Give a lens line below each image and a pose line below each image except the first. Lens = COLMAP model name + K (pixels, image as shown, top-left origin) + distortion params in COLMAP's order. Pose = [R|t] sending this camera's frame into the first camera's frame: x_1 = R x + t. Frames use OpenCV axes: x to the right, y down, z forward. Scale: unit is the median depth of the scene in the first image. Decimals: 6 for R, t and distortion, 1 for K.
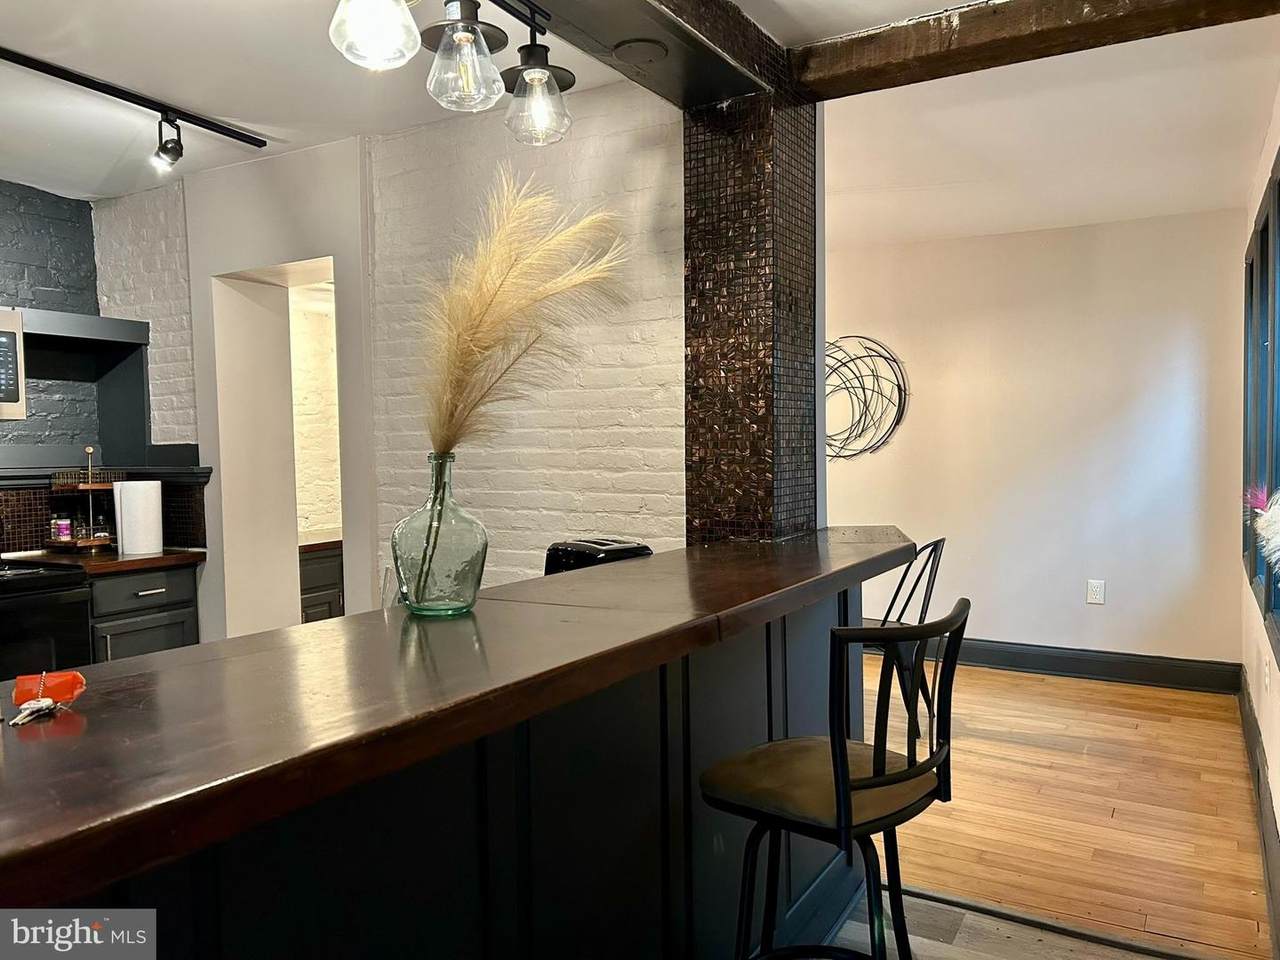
lens RADIAL K [[964.9, 0, 636.6], [0, 964.9, 485.3], [0, 0, 1]] dist [0.049484, -0.049563]
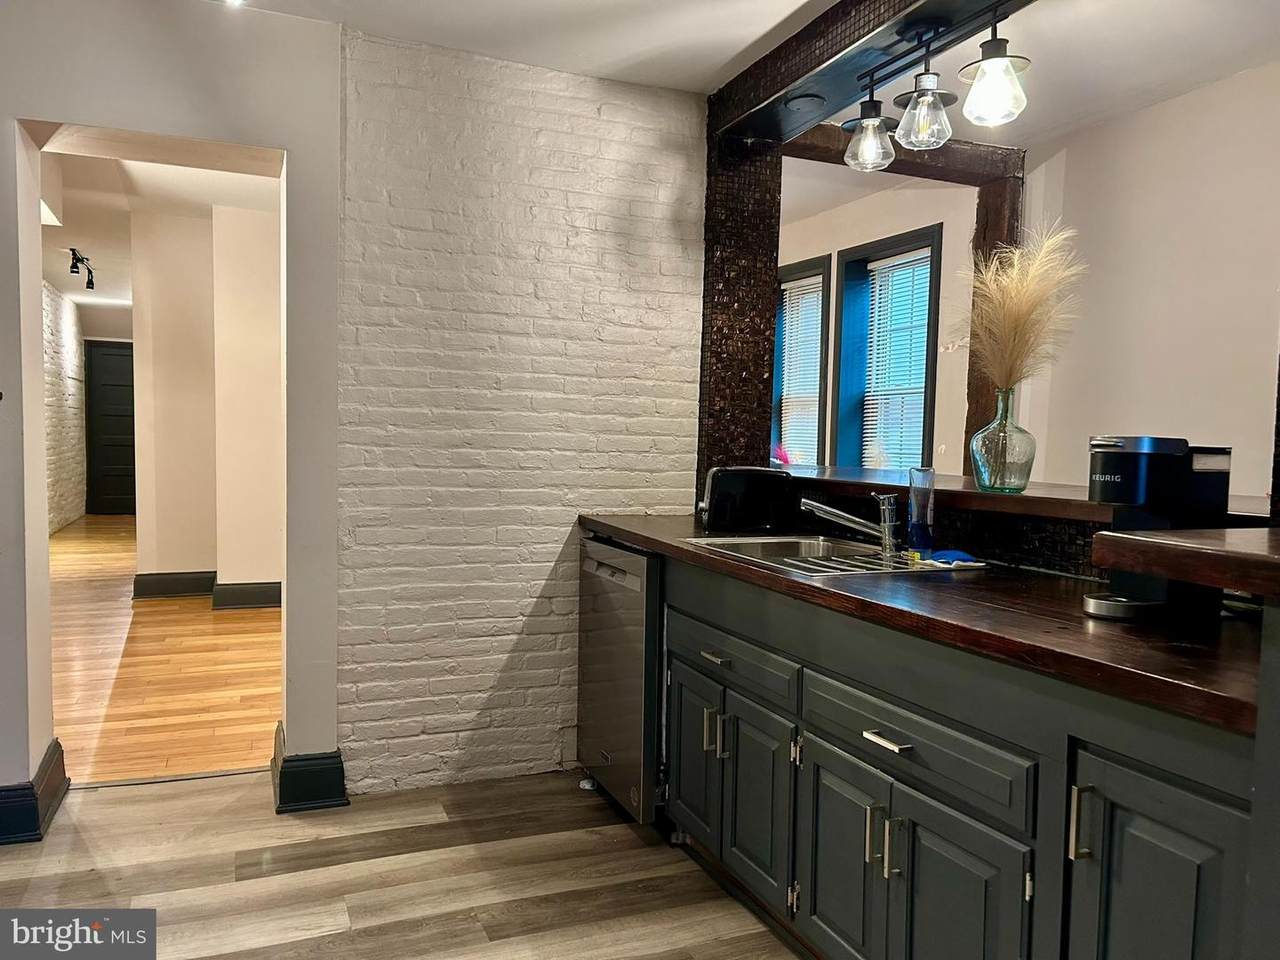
lens RADIAL K [[964.9, 0, 631.7], [0, 964.9, 483.6], [0, 0, 1]] dist [0.049484, -0.049563]
pose [[0.600404, -0.012838, 0.799594, -0.736367], [0.003521, 0.999904, 0.013410, 0.039288], [-0.799689, -0.005236, 0.600392, 0.227723]]
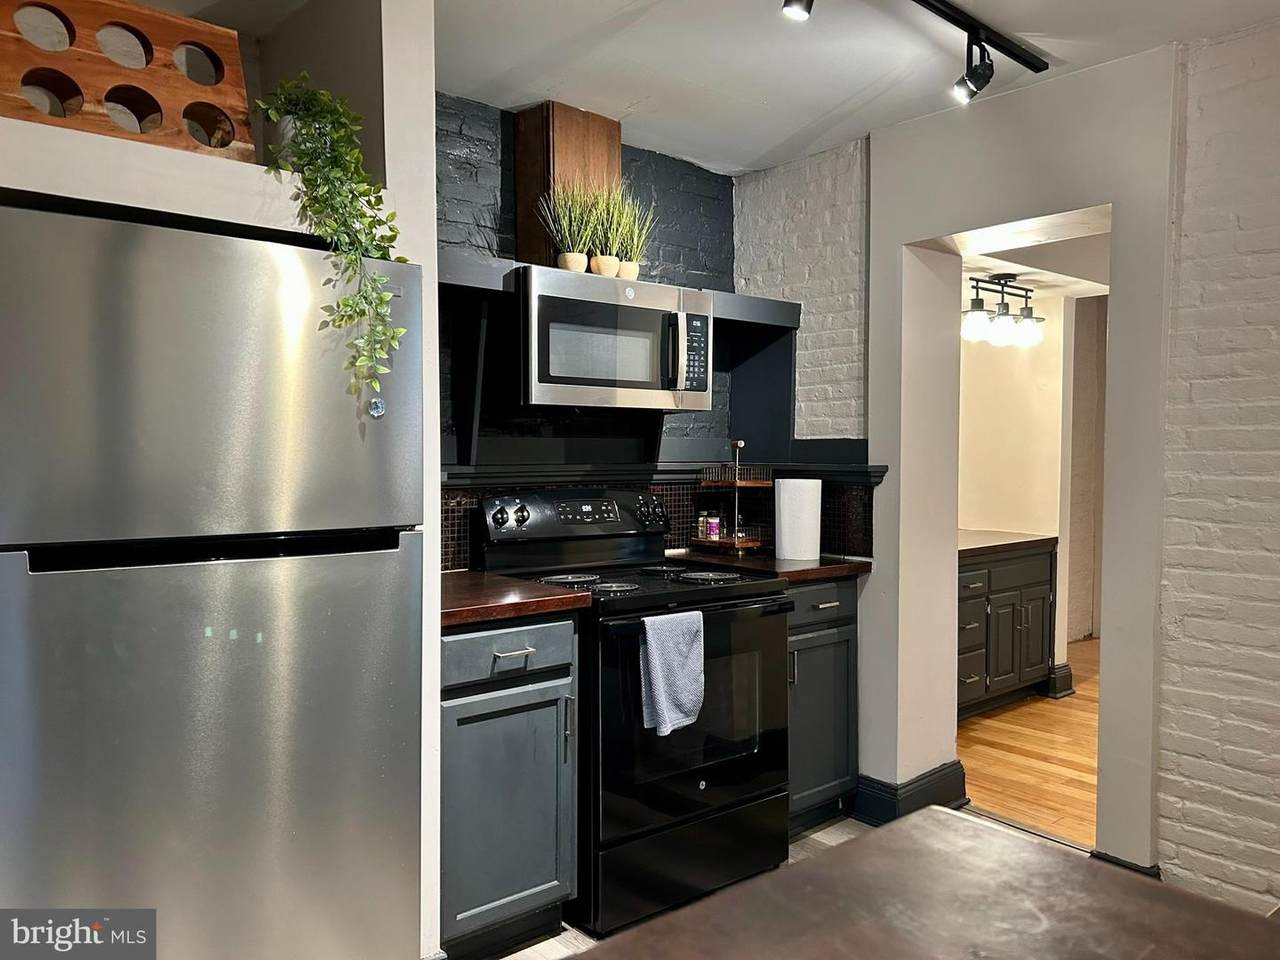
lens RADIAL K [[964.9, 0, 629.3], [0, 964.9, 485.9], [0, 0, 1]] dist [0.049484, -0.049563]
pose [[0.938321, 0.032081, -0.344275, -0.362204], [-0.031682, 0.999475, 0.006784, 0.000909], [0.344312, 0.004542, 0.938844, 0.108877]]
